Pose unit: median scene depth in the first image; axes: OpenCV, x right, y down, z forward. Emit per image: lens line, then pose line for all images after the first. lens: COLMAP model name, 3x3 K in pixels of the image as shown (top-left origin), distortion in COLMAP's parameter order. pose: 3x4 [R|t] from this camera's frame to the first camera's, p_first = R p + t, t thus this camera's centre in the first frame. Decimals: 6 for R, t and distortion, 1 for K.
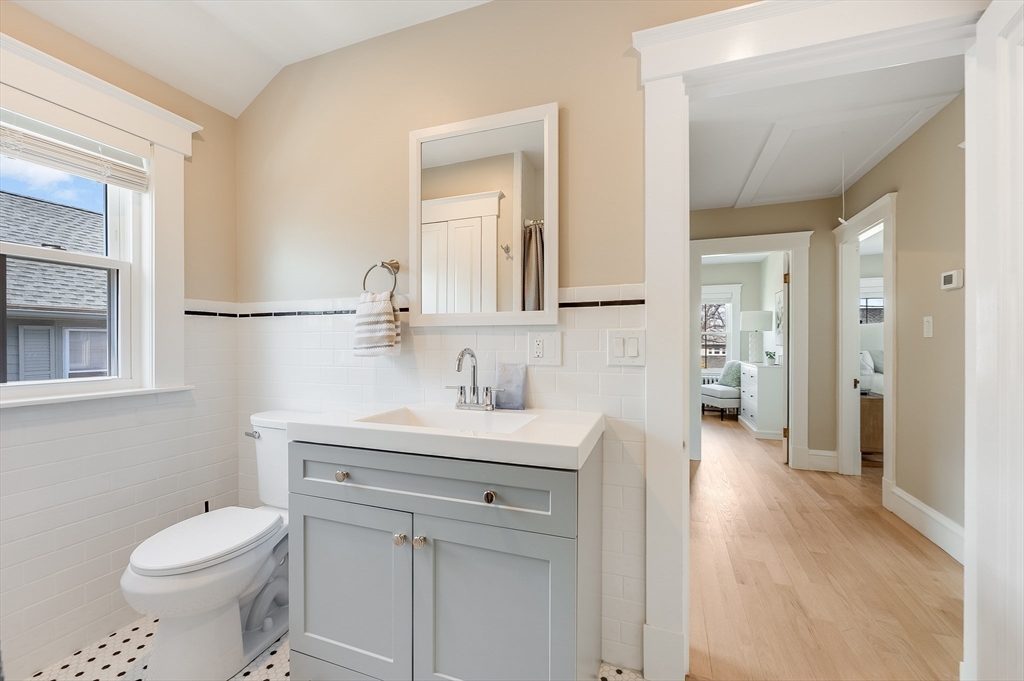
lens RADIAL K [[410.0, 0, 509.7], [0, 410.0, 344.5], [0, 0, 1]] dist [-0.000878, -0.000146]
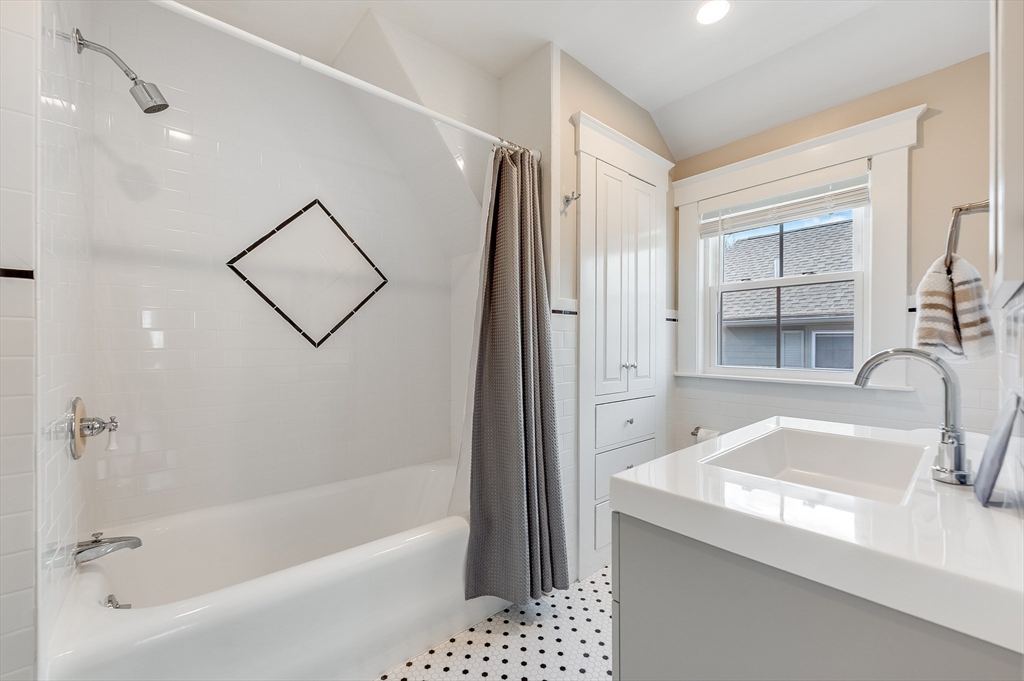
lens RADIAL K [[410.0, 0, 509.7], [0, 410.0, 344.5], [0, 0, 1]] dist [-0.000878, -0.000146]
pose [[-0.474529, -0.012866, -0.880146, 0.843897], [-0.012145, 0.999894, -0.008069, 0.037914], [0.880156, 0.006861, -0.474635, 1.099550]]
